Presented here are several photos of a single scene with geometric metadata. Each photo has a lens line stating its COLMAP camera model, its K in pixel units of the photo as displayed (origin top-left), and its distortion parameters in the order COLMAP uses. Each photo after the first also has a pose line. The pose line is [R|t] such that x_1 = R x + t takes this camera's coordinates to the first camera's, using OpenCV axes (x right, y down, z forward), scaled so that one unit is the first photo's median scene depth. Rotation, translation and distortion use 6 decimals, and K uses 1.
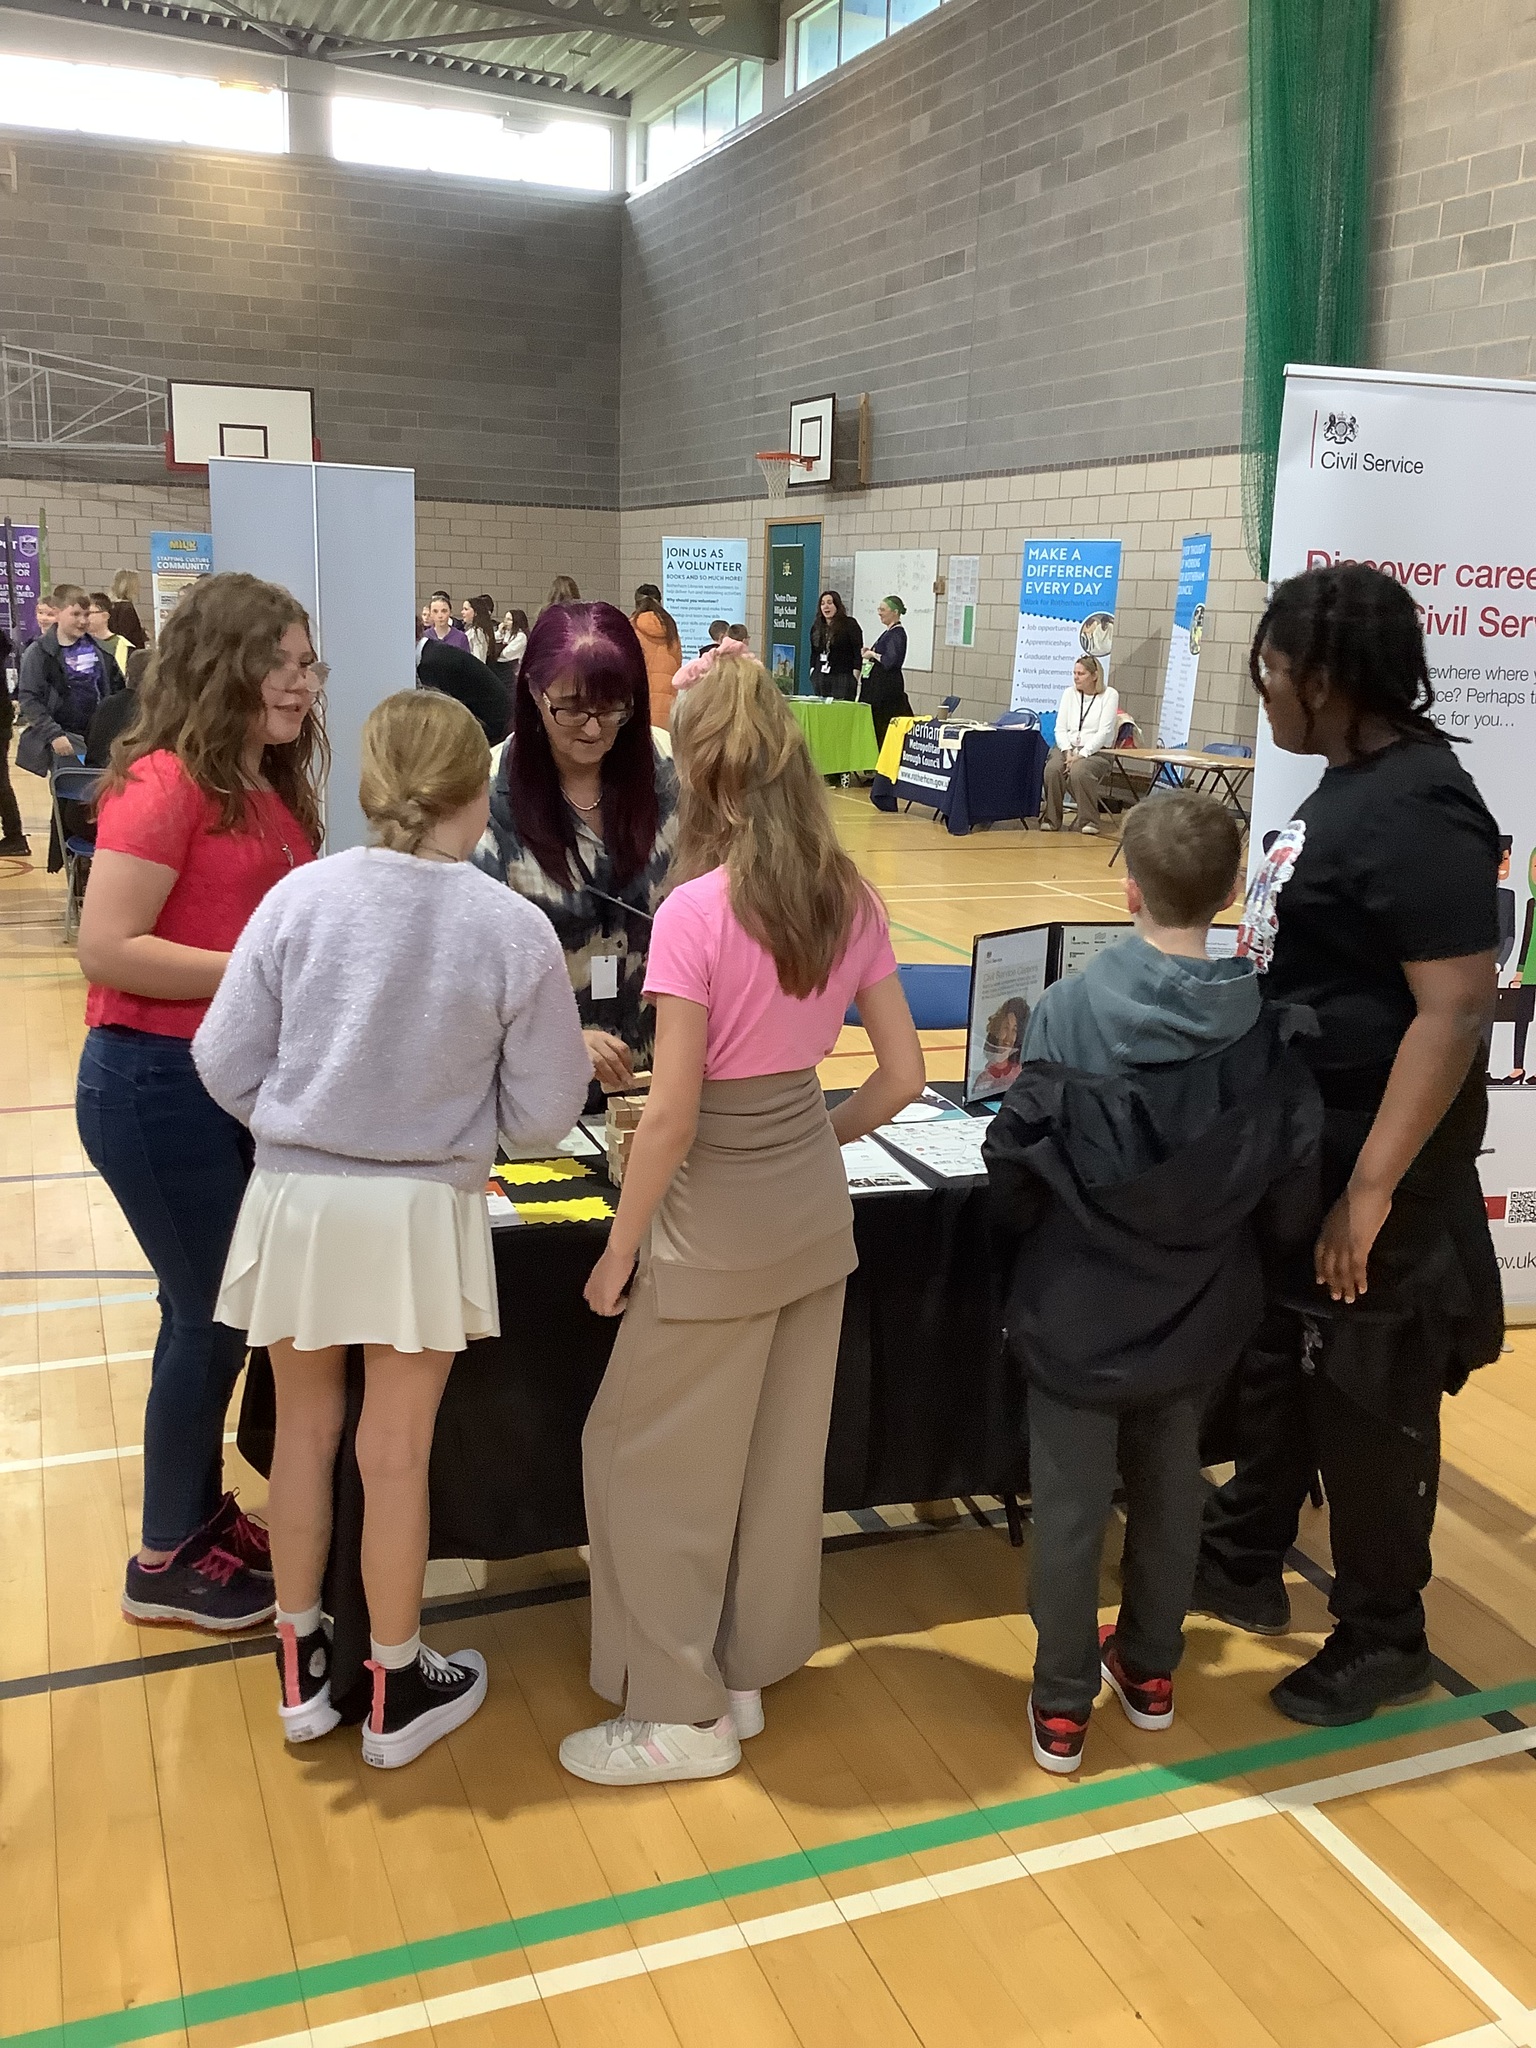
lens RADIAL K [[1864.1, 0, 764.9], [0, 1864.1, 1024.9], [0, 0, 1]] dist [-0.013118, 0.000000]
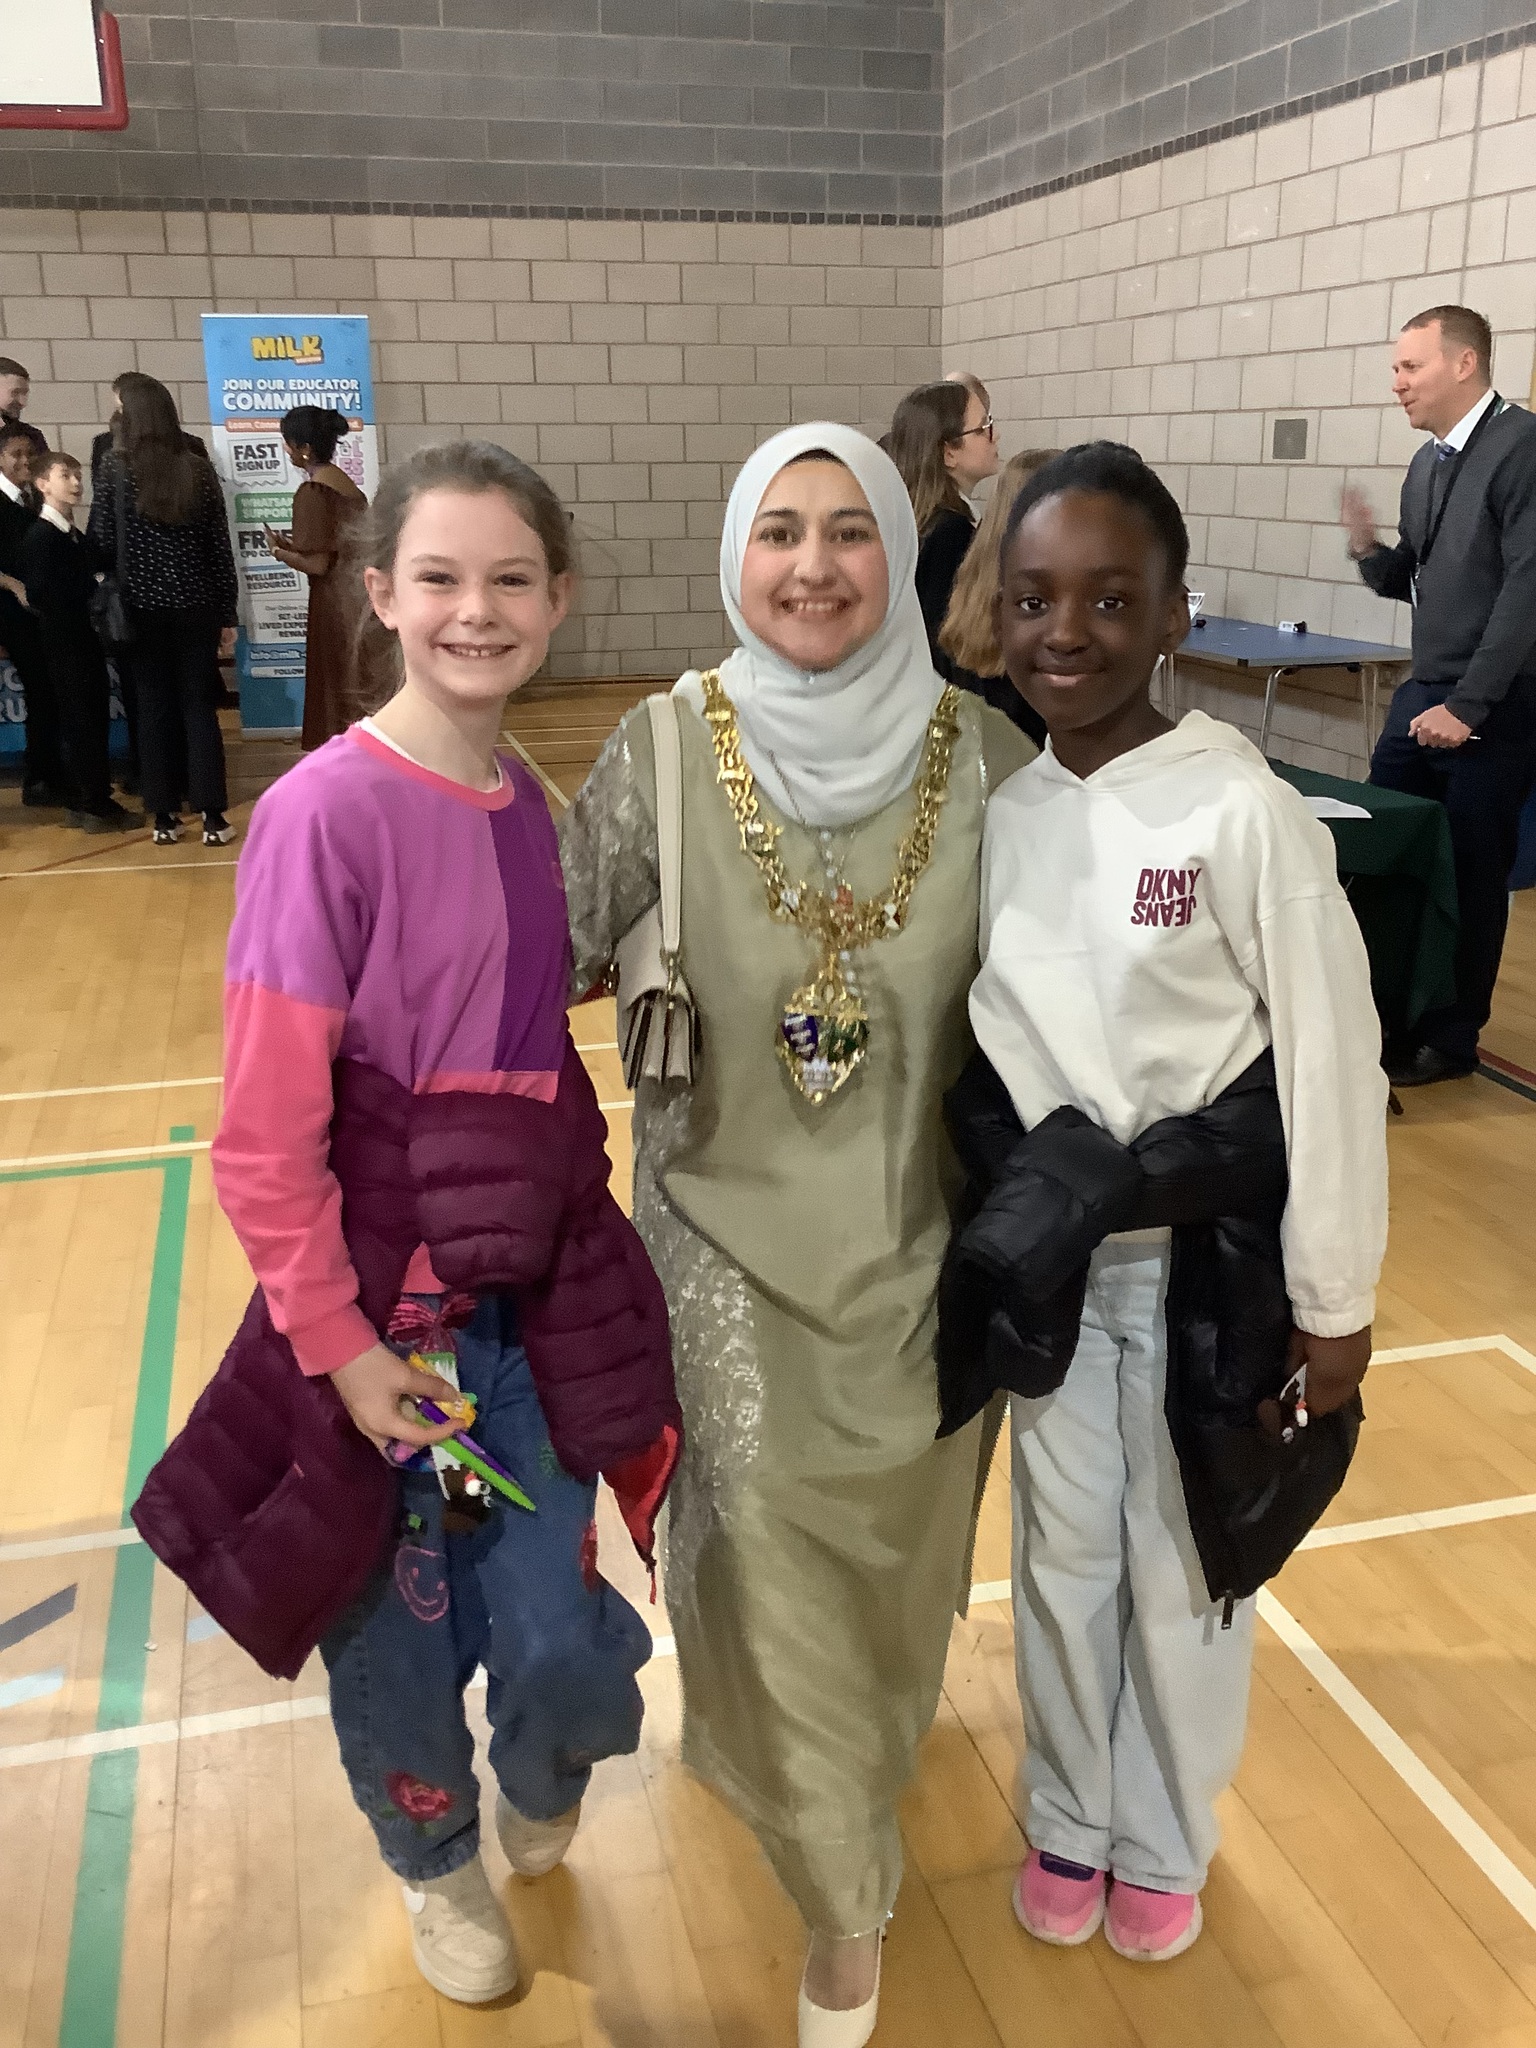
lens RADIAL K [[1864.1, 0, 770.2], [0, 1864.1, 1022.9], [0, 0, 1]] dist [-0.013118, 0.000000]
pose [[0.991434, -0.006382, -0.130451, -0.064664], [0.017237, 0.996463, 0.082251, -0.137440], [0.129465, -0.083795, 0.988037, 0.586585]]
